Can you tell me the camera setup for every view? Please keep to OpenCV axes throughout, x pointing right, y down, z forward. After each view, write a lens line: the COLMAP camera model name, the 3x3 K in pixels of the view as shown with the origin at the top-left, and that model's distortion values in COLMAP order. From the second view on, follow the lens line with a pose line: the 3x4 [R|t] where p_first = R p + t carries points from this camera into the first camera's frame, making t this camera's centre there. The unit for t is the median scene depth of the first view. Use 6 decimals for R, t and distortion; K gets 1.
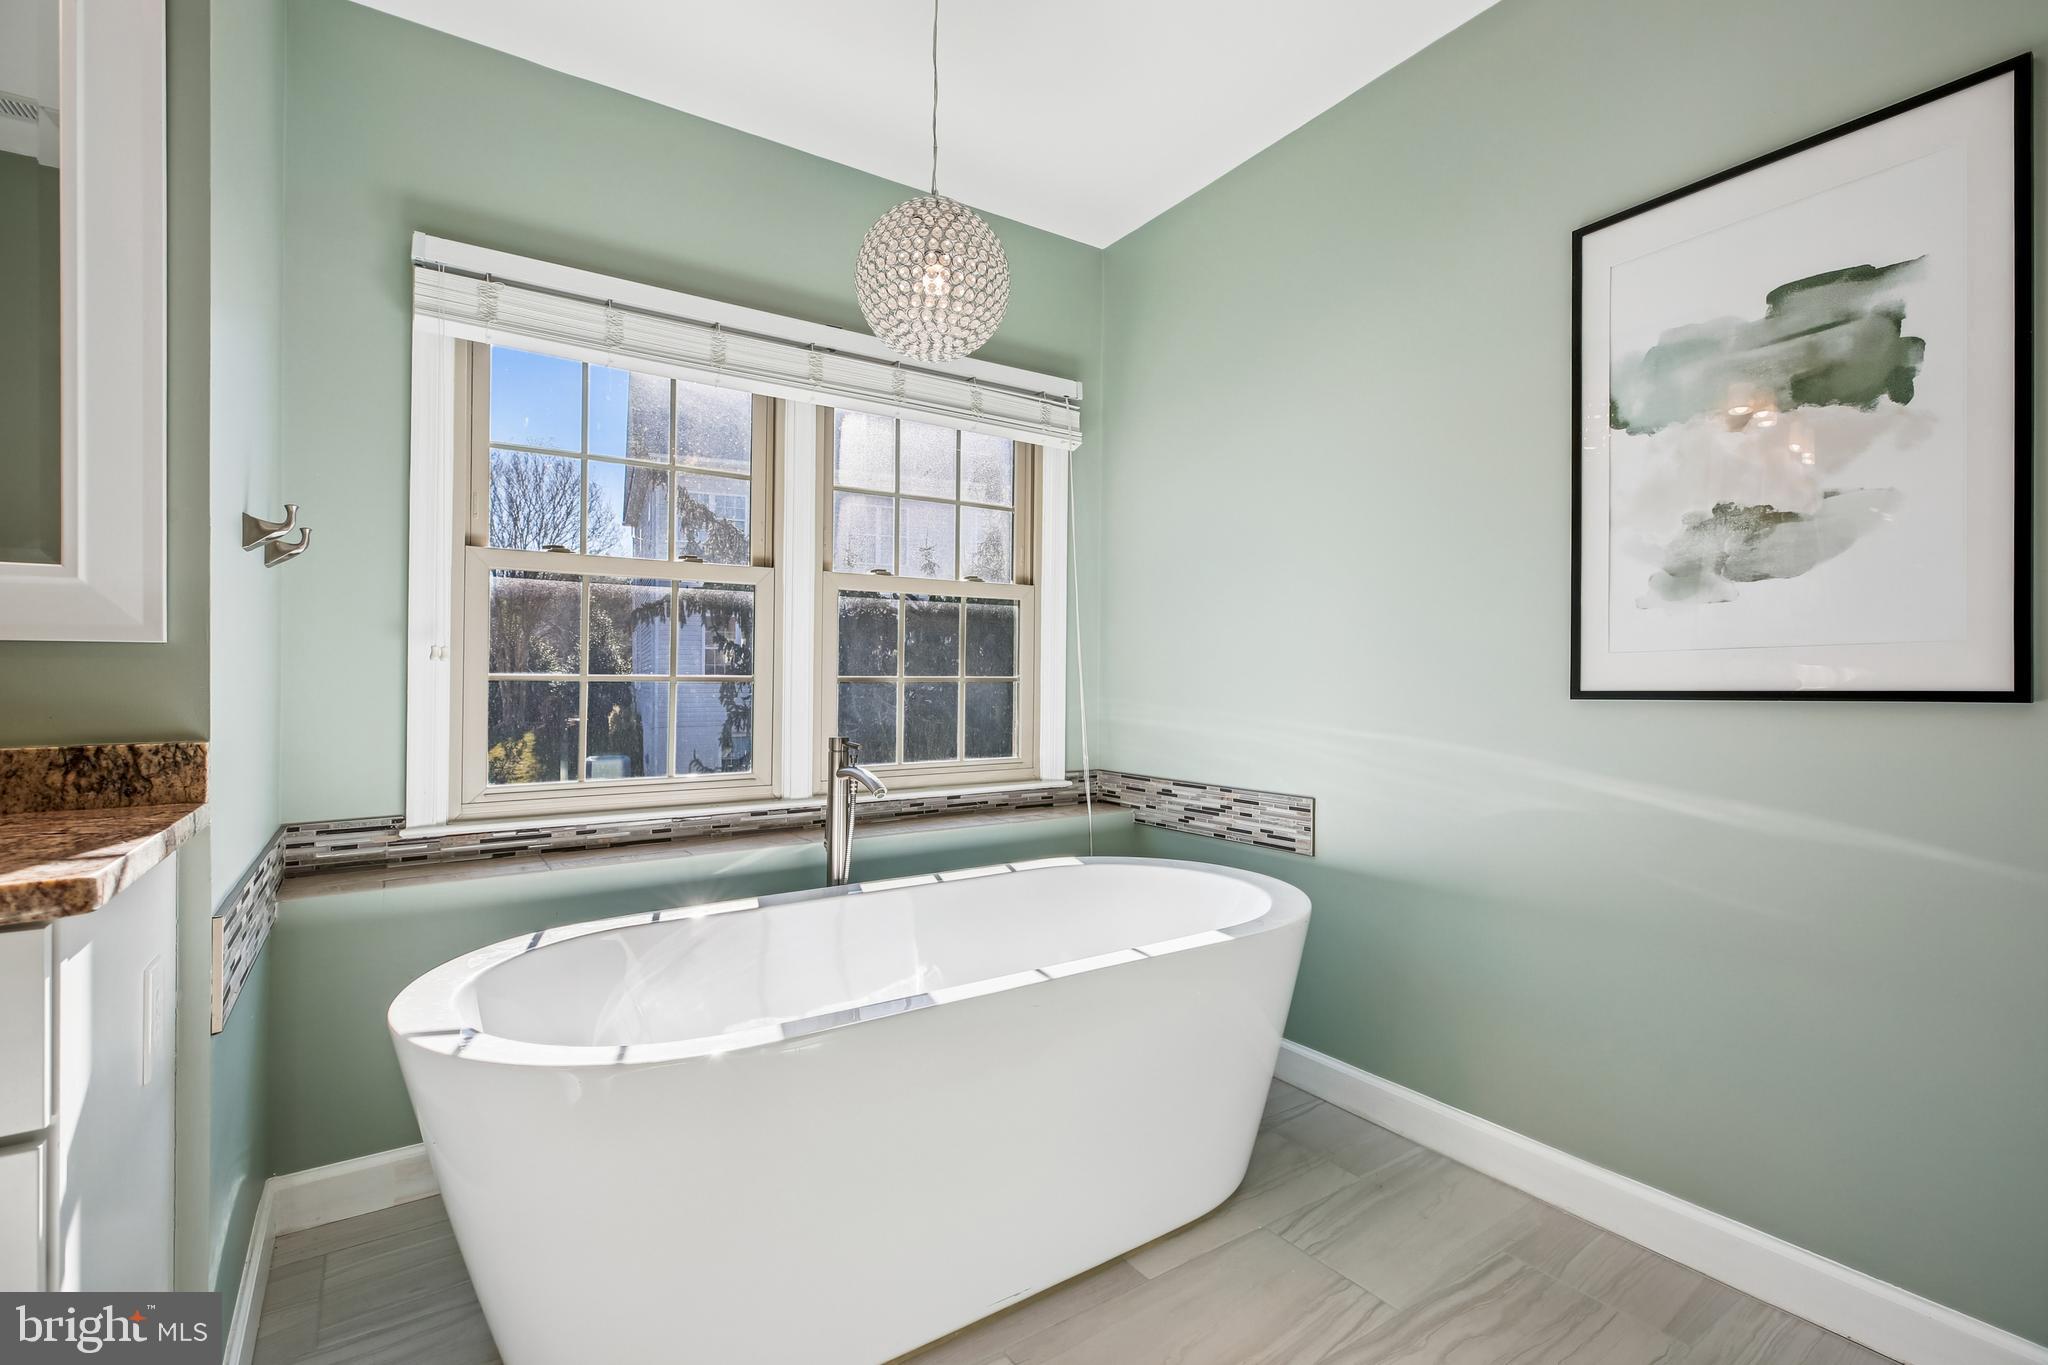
lens RADIAL K [[930.7, 0, 1034.7], [0, 930.7, 677.9], [0, 0, 1]] dist [0.003306, -0.000255]
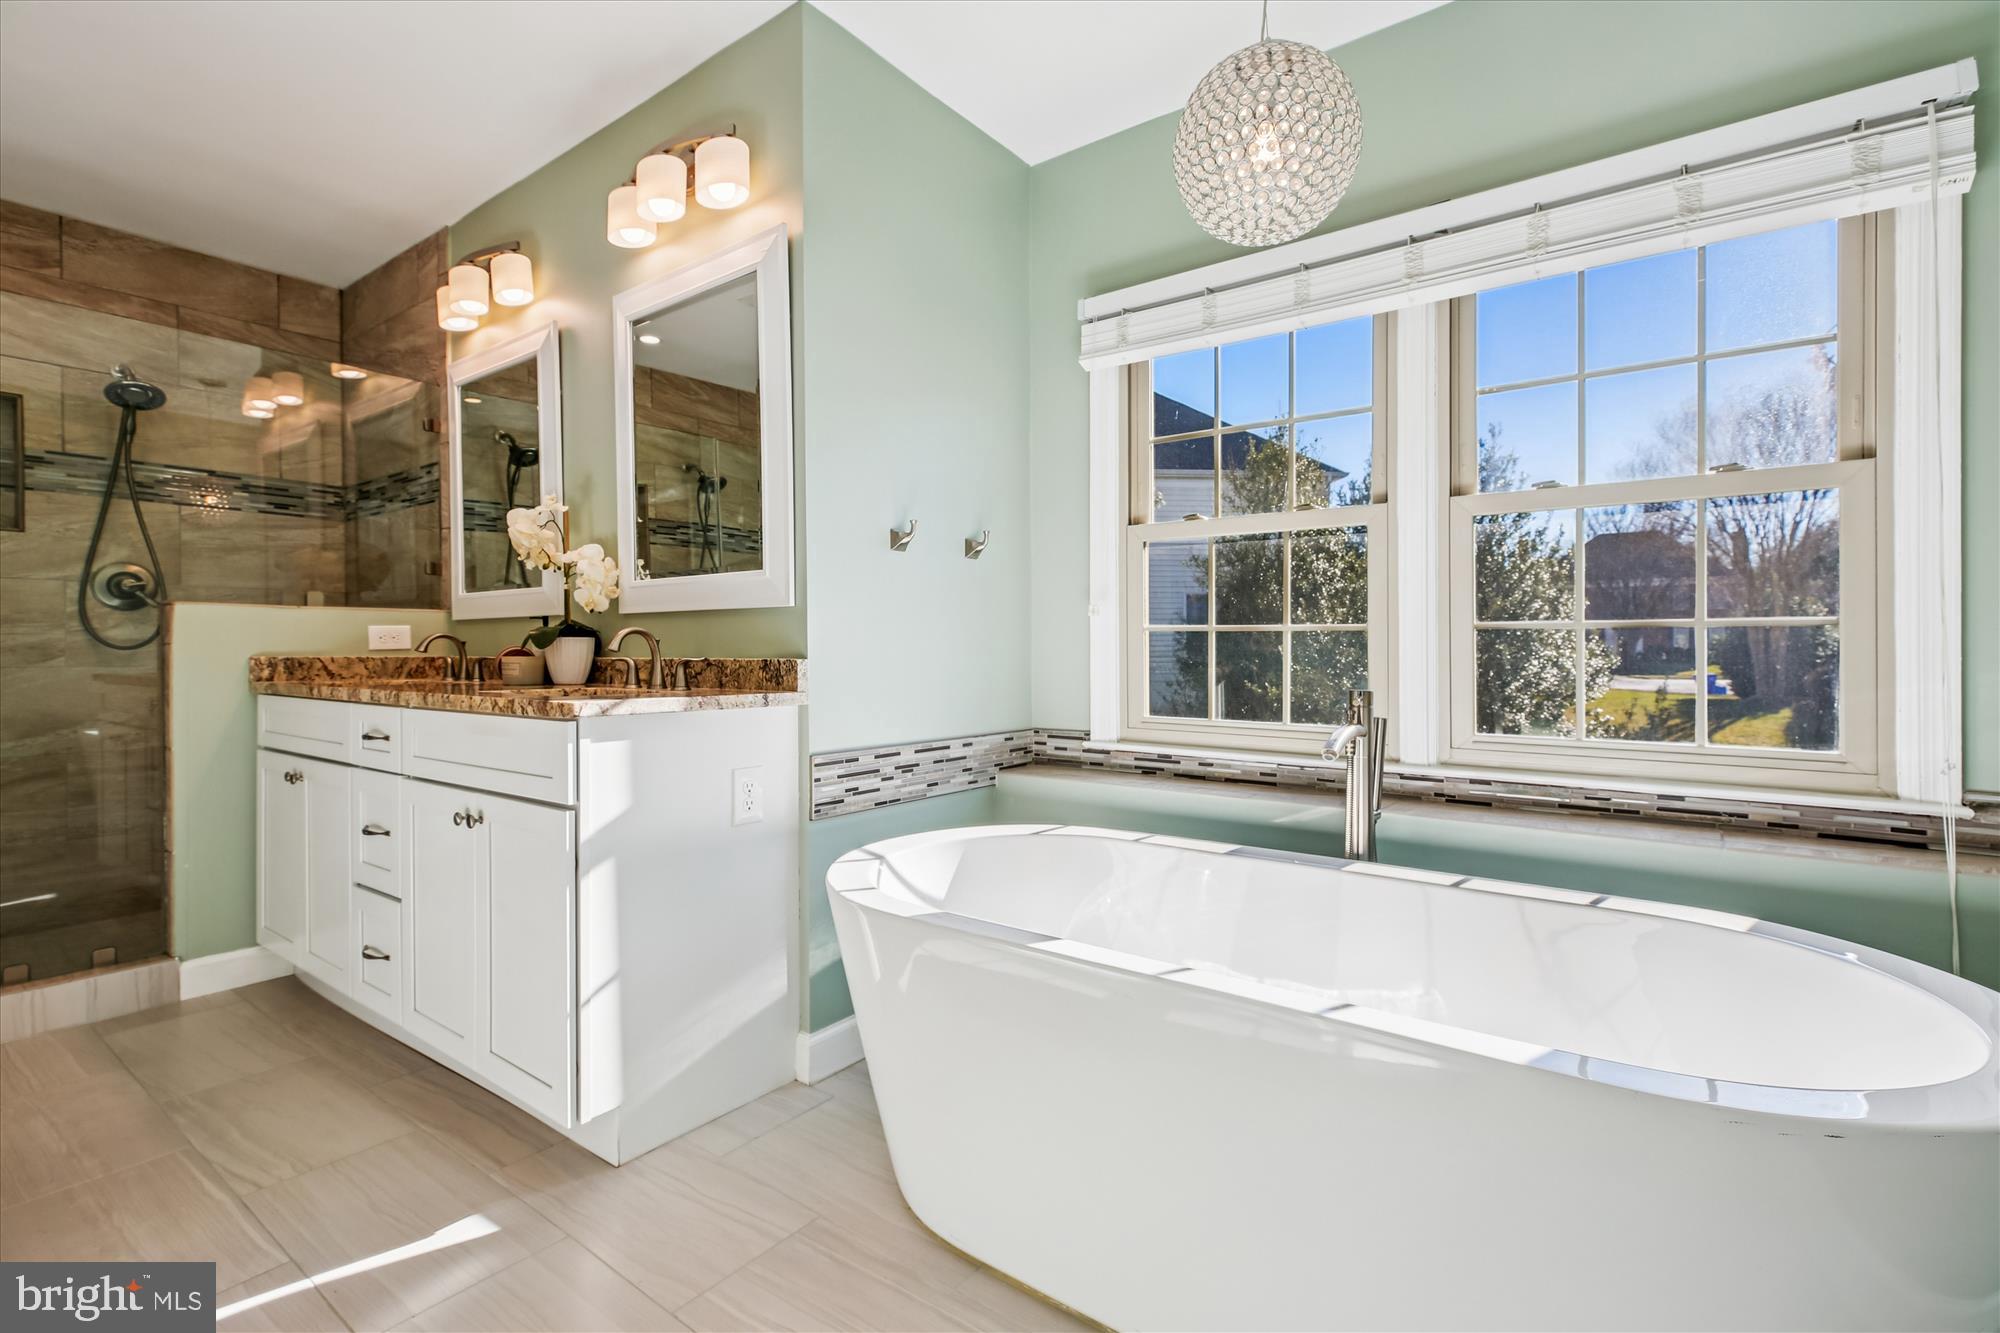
lens RADIAL K [[912.1, 0, 1003.2], [0, 912.1, 648.9], [0, 0, 1]] dist [0.007229, -0.000012]
pose [[0.321262, 0.001070, -0.946990, 0.739146], [0.000737, 0.999999, 0.001380, 0.035713], [0.946990, -0.001142, 0.321261, 0.620632]]
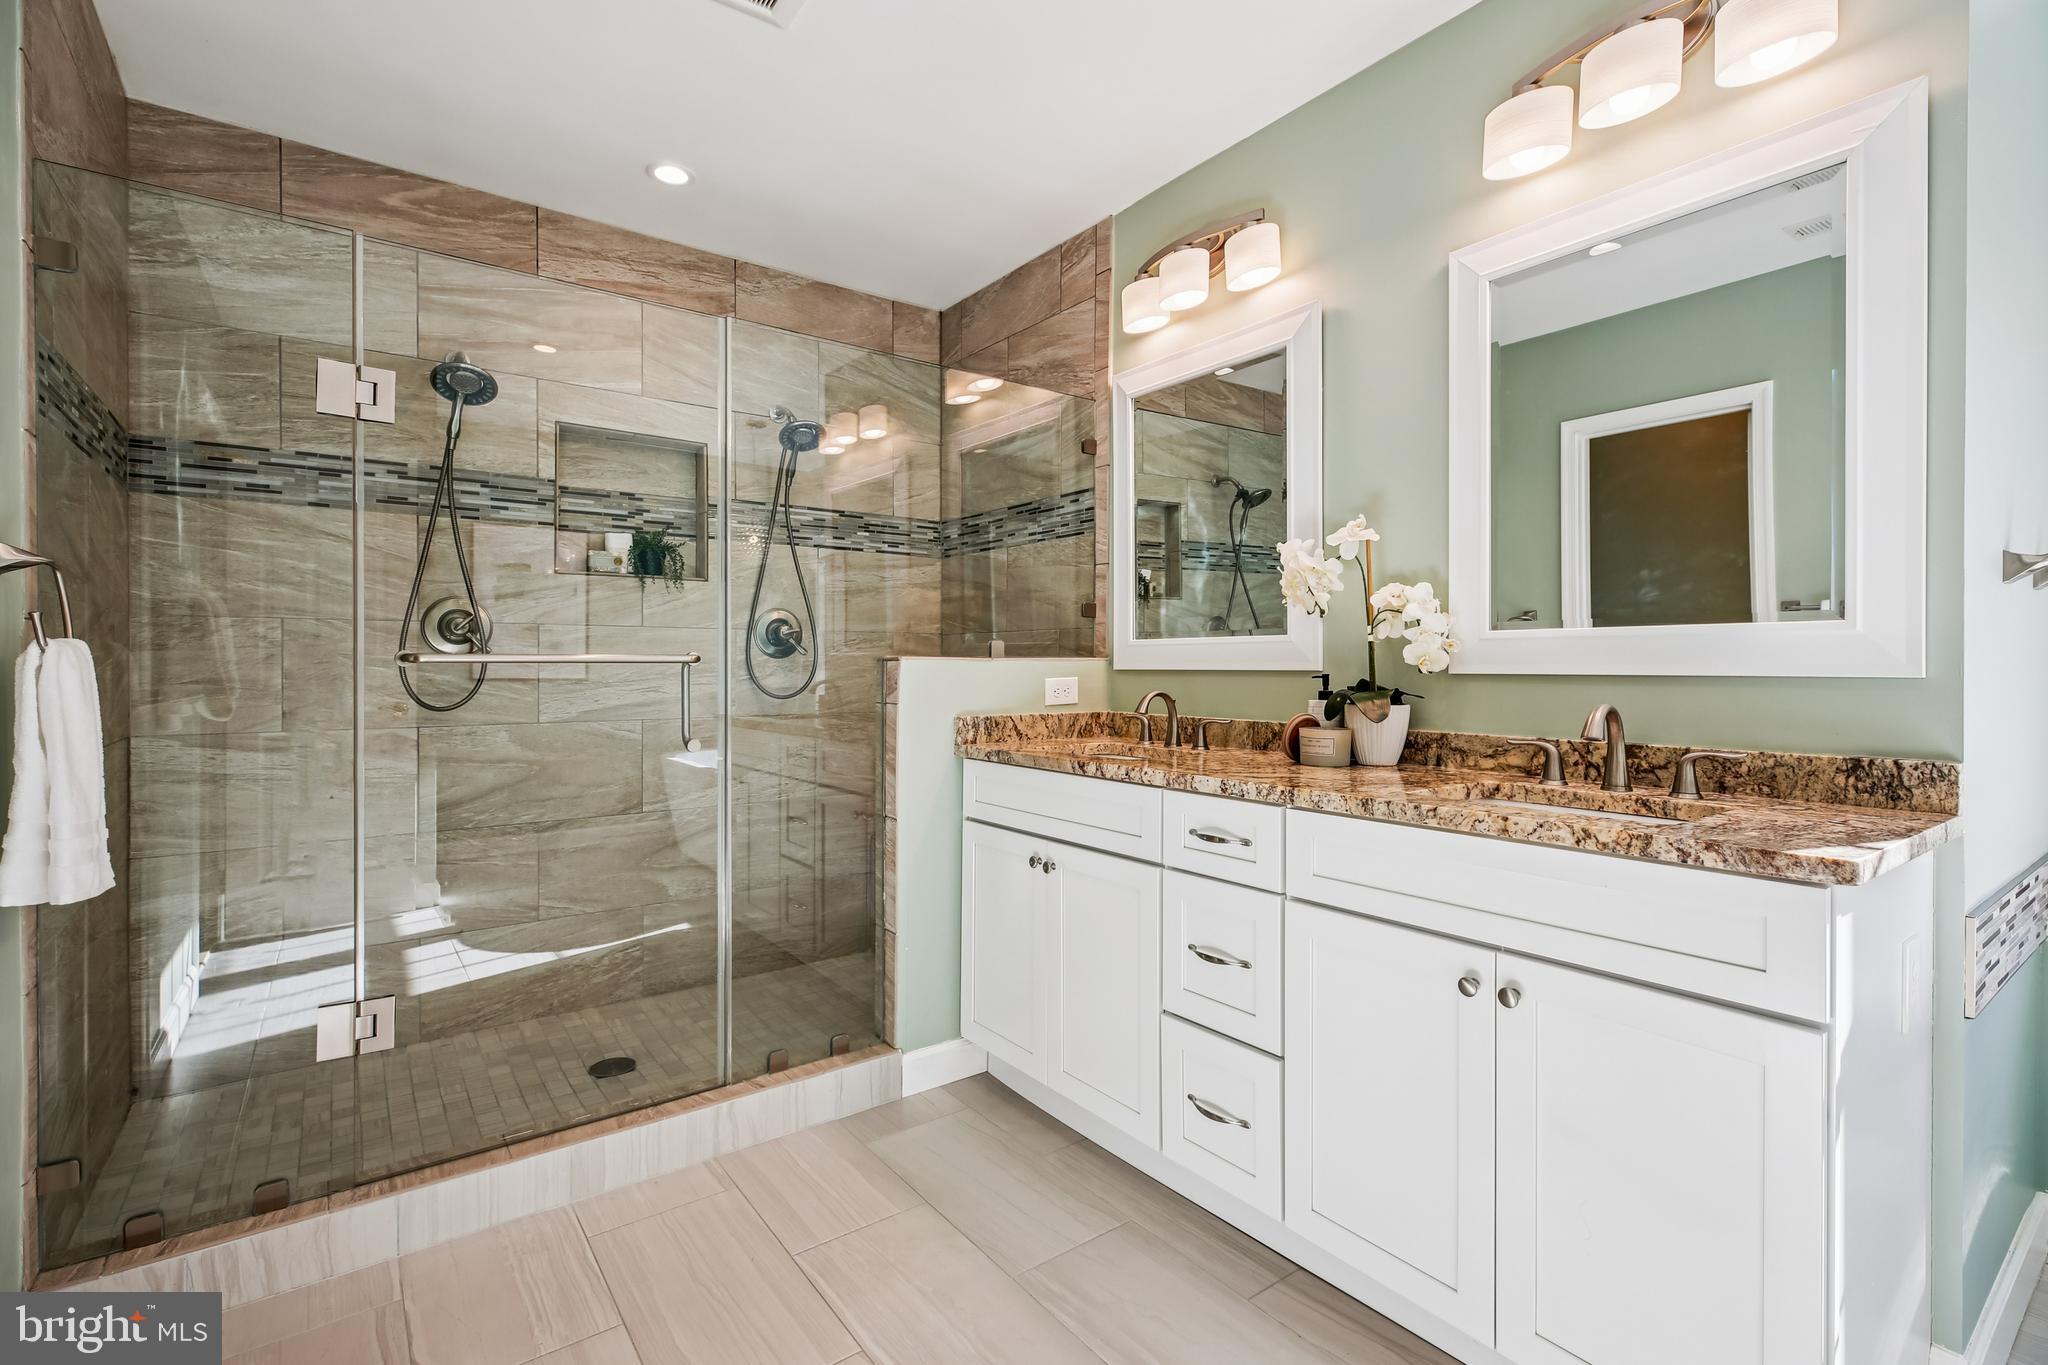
lens RADIAL K [[934.0, 0, 1027.2], [0, 934.0, 664.5], [0, 0, 1]] dist [0.007229, -0.000012]
pose [[0.033736, 0.003604, -0.999424, 0.188107], [0.001353, 0.999992, 0.003652, -0.046920], [0.999430, -0.001476, 0.033731, -0.154275]]
